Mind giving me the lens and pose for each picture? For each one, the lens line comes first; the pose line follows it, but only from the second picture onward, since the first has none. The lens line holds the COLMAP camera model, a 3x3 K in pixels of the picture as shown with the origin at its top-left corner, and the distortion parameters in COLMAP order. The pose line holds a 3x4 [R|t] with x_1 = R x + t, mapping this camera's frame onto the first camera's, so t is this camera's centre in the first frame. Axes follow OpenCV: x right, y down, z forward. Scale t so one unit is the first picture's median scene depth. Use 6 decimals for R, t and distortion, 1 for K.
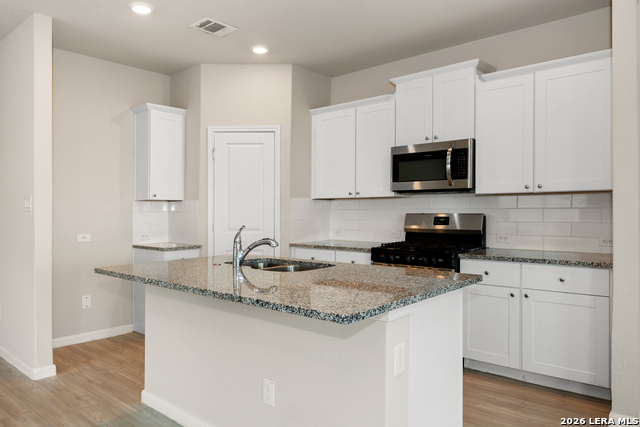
lens RADIAL K [[421.1, 0, 323.4], [0, 421.1, 213.8], [0, 0, 1]] dist [-0.000969, -0.003473]
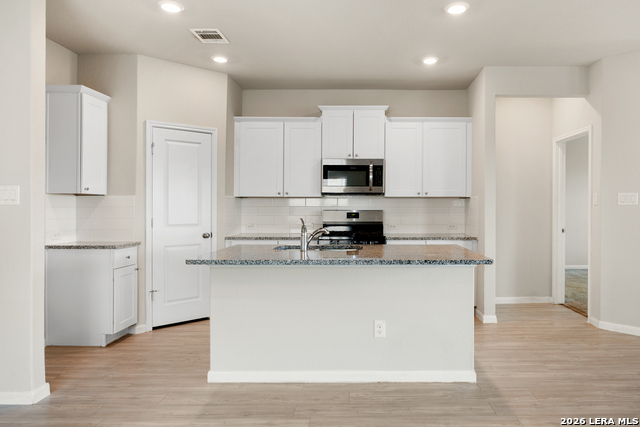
lens RADIAL K [[418.9, 0, 322.7], [0, 418.9, 213.6], [0, 0, 1]] dist [-0.001512, 0.004858]
pose [[0.788075, -0.000618, 0.615579, -0.644658], [-0.001185, 0.999996, 0.002520, 0.007601], [-0.615578, -0.002716, 0.788071, -0.021170]]
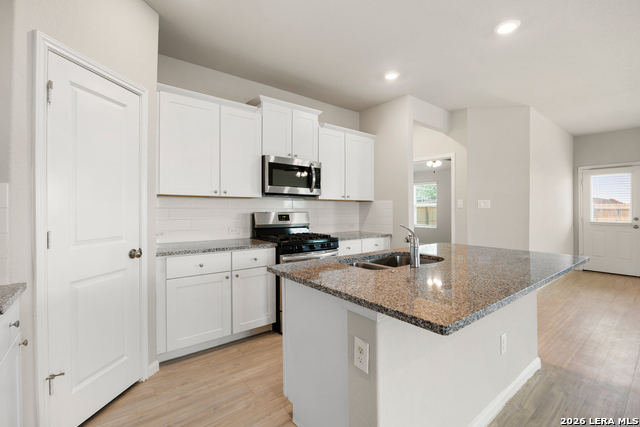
lens RADIAL K [[304.4, 0, 316.0], [0, 304.4, 211.3], [0, 0, 1]] dist [0.001729, 0.000233]
pose [[0.181720, -0.001572, 0.983349, -0.652487], [-0.000181, 0.999999, 0.001633, -0.004540], [-0.983350, -0.000475, 0.181719, 0.726830]]
